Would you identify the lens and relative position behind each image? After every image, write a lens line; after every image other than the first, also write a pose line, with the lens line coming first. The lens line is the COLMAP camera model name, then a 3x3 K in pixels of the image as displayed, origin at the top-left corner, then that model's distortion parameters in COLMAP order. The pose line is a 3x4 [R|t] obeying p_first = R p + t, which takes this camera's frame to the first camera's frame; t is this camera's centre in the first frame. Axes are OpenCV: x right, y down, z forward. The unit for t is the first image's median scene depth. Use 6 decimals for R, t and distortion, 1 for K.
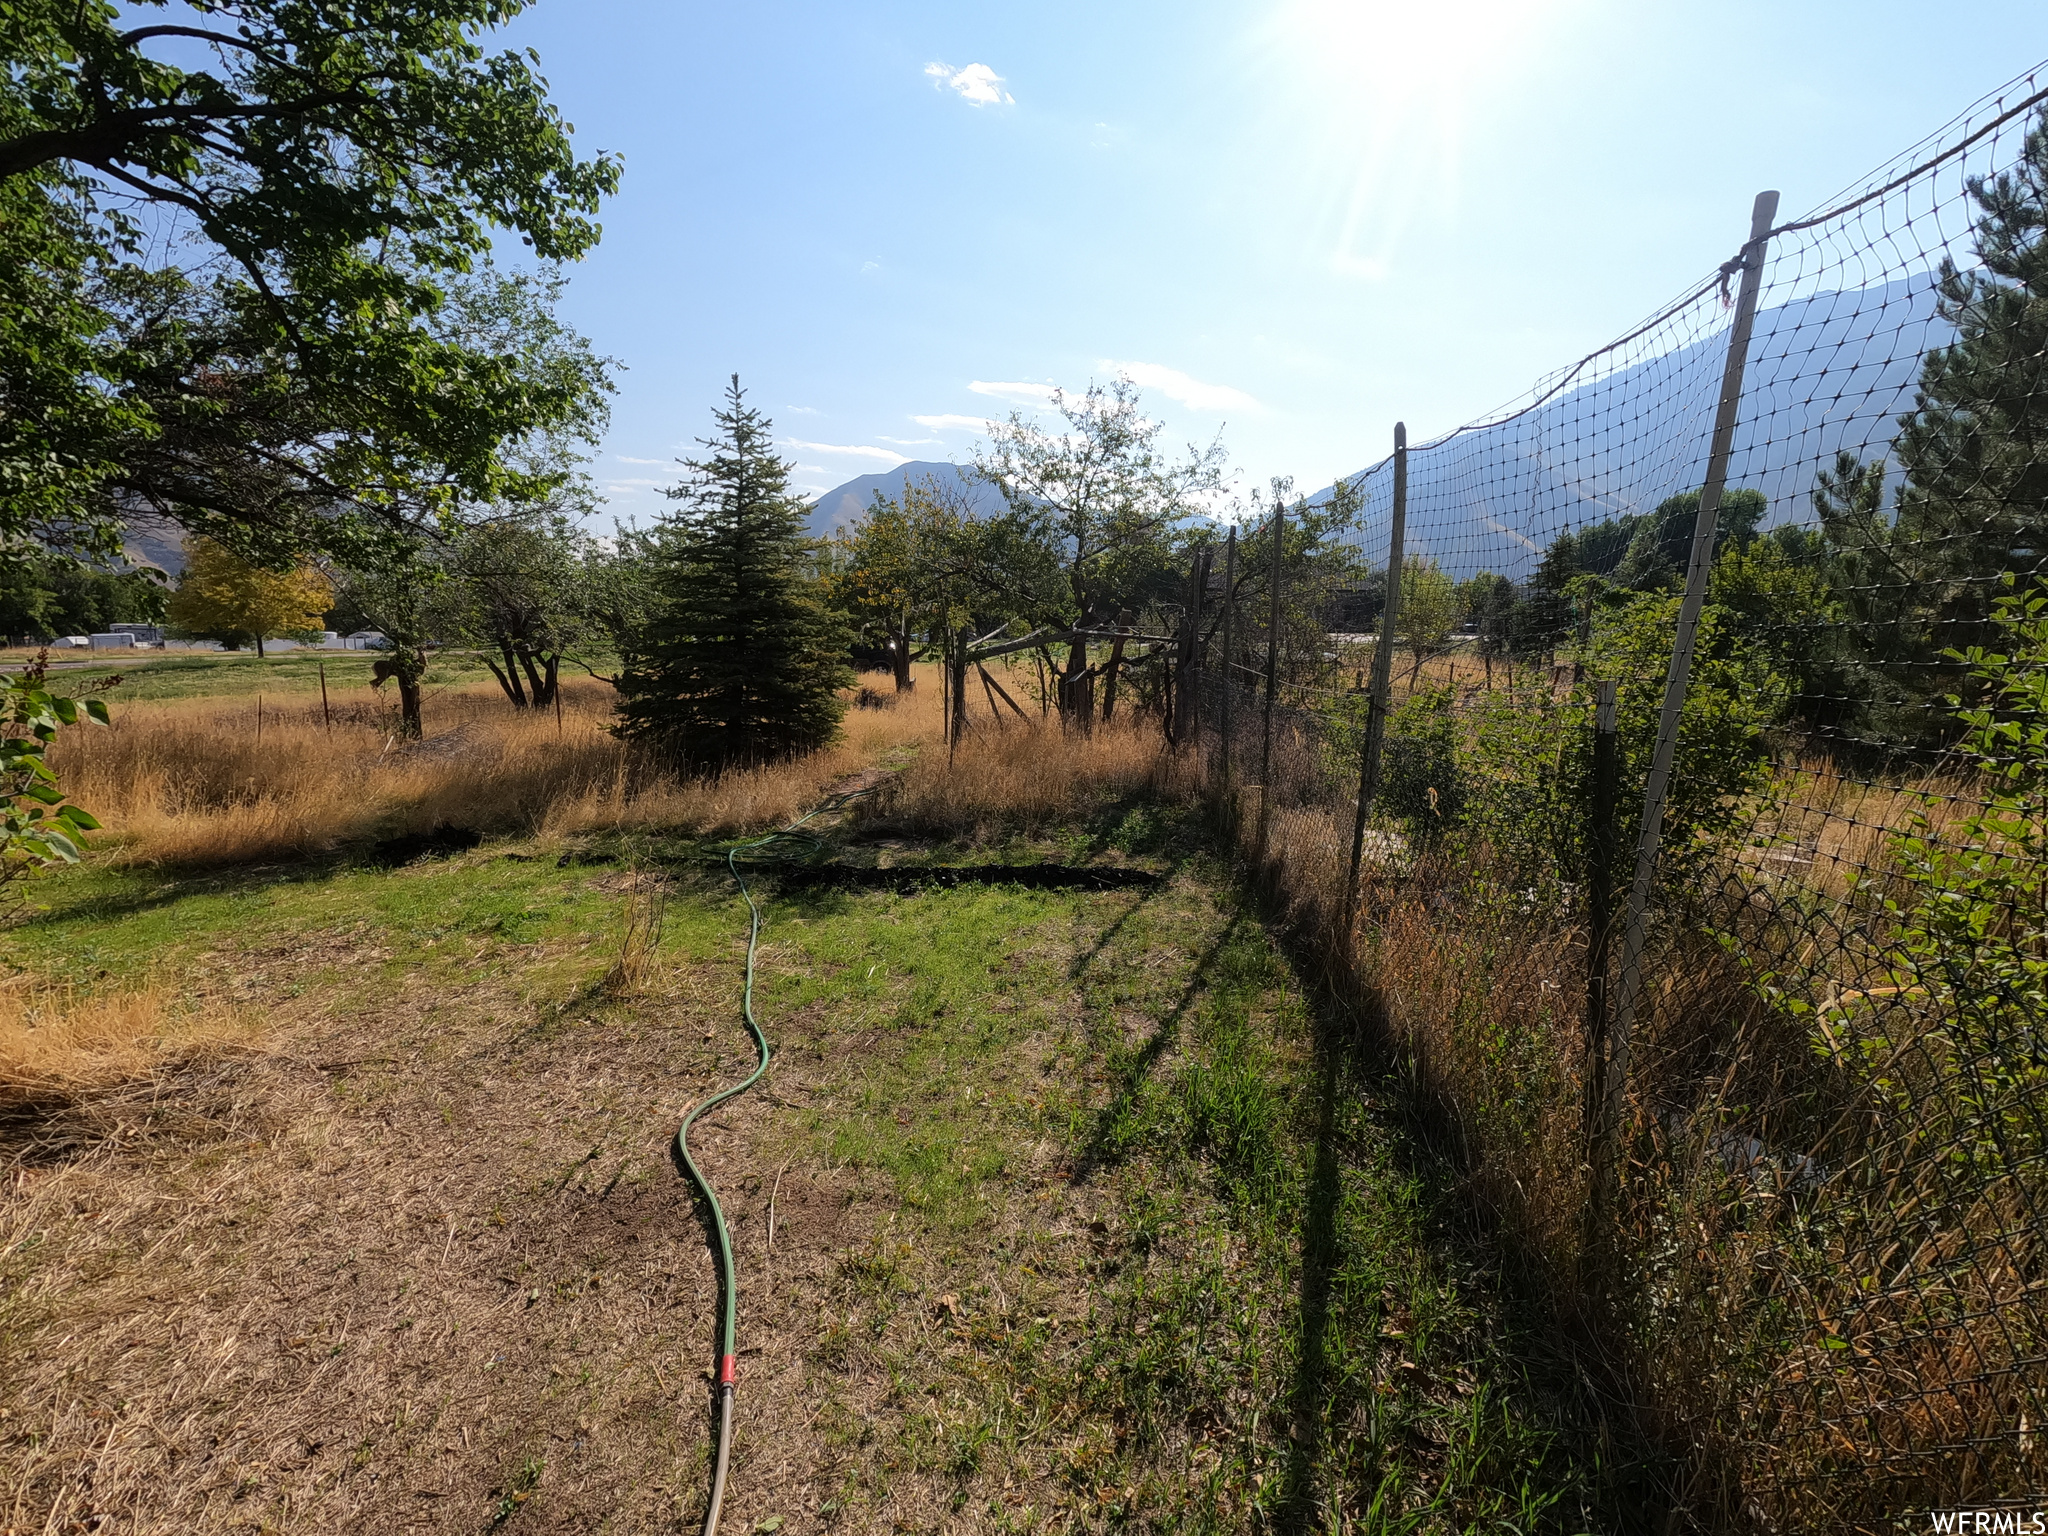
lens RADIAL K [[941.5, 0, 1024.0], [0, 941.5, 768.0], [0, 0, 1]] dist [-0.000668, 0.000726]
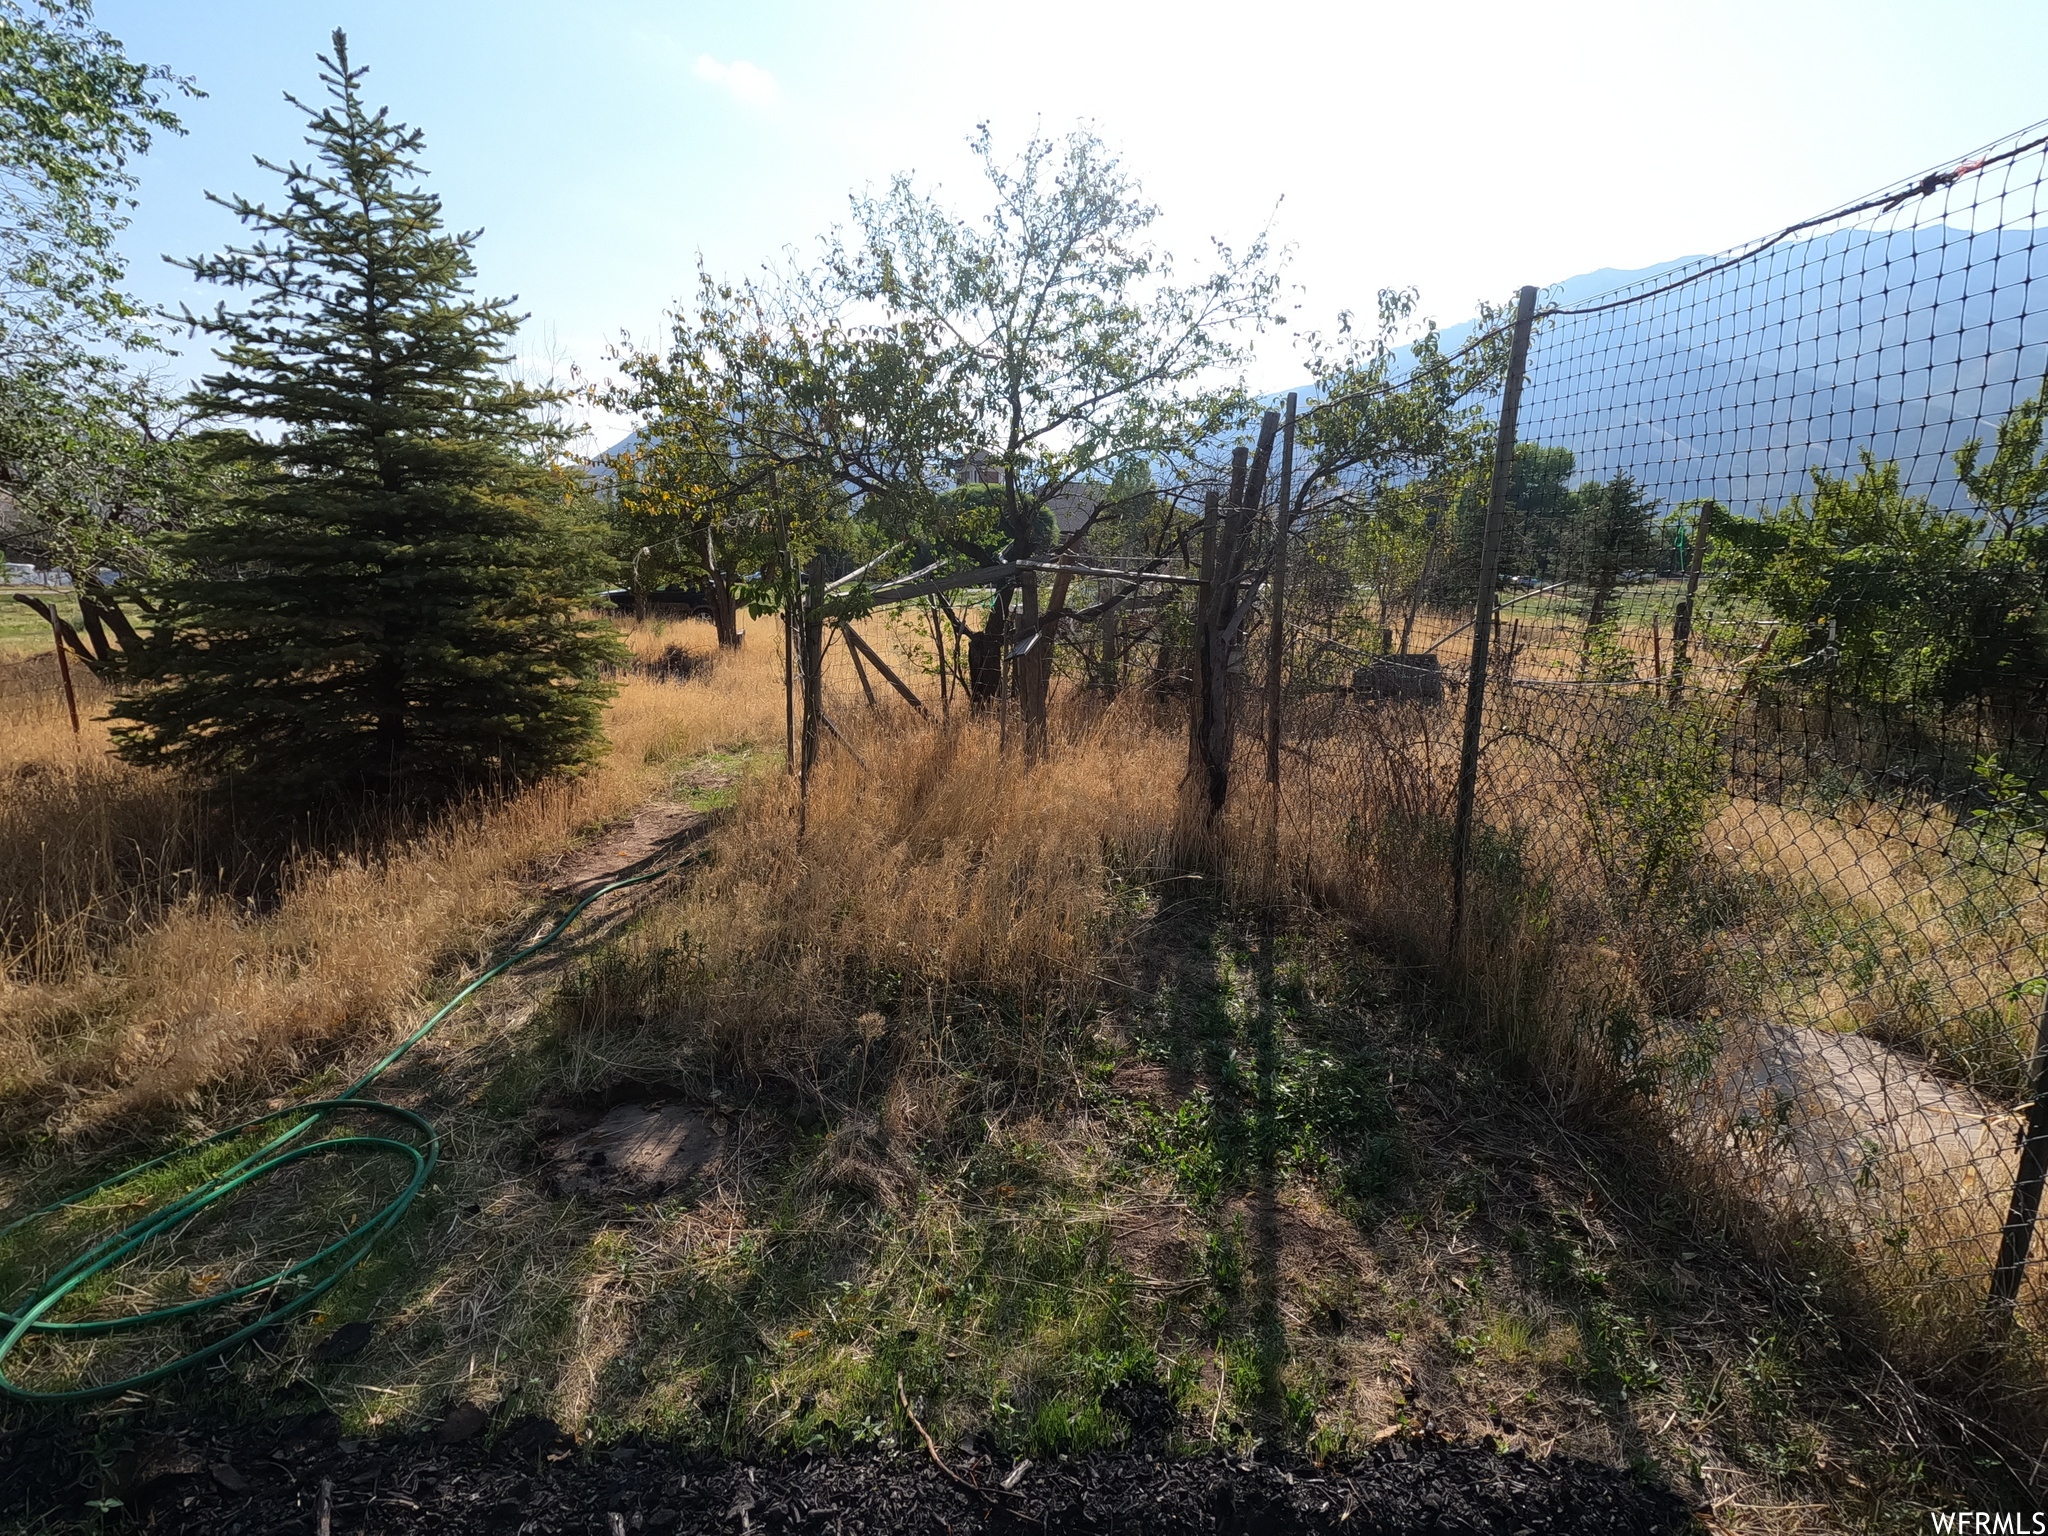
lens RADIAL K [[941.5, 0, 1024.0], [0, 941.5, 768.0], [0, 0, 1]] dist [-0.000668, 0.000726]
pose [[0.986954, -0.018824, 0.159898, -0.034468], [0.009421, 0.998192, 0.059366, -0.054669], [-0.160727, -0.057085, 0.985347, 0.417703]]
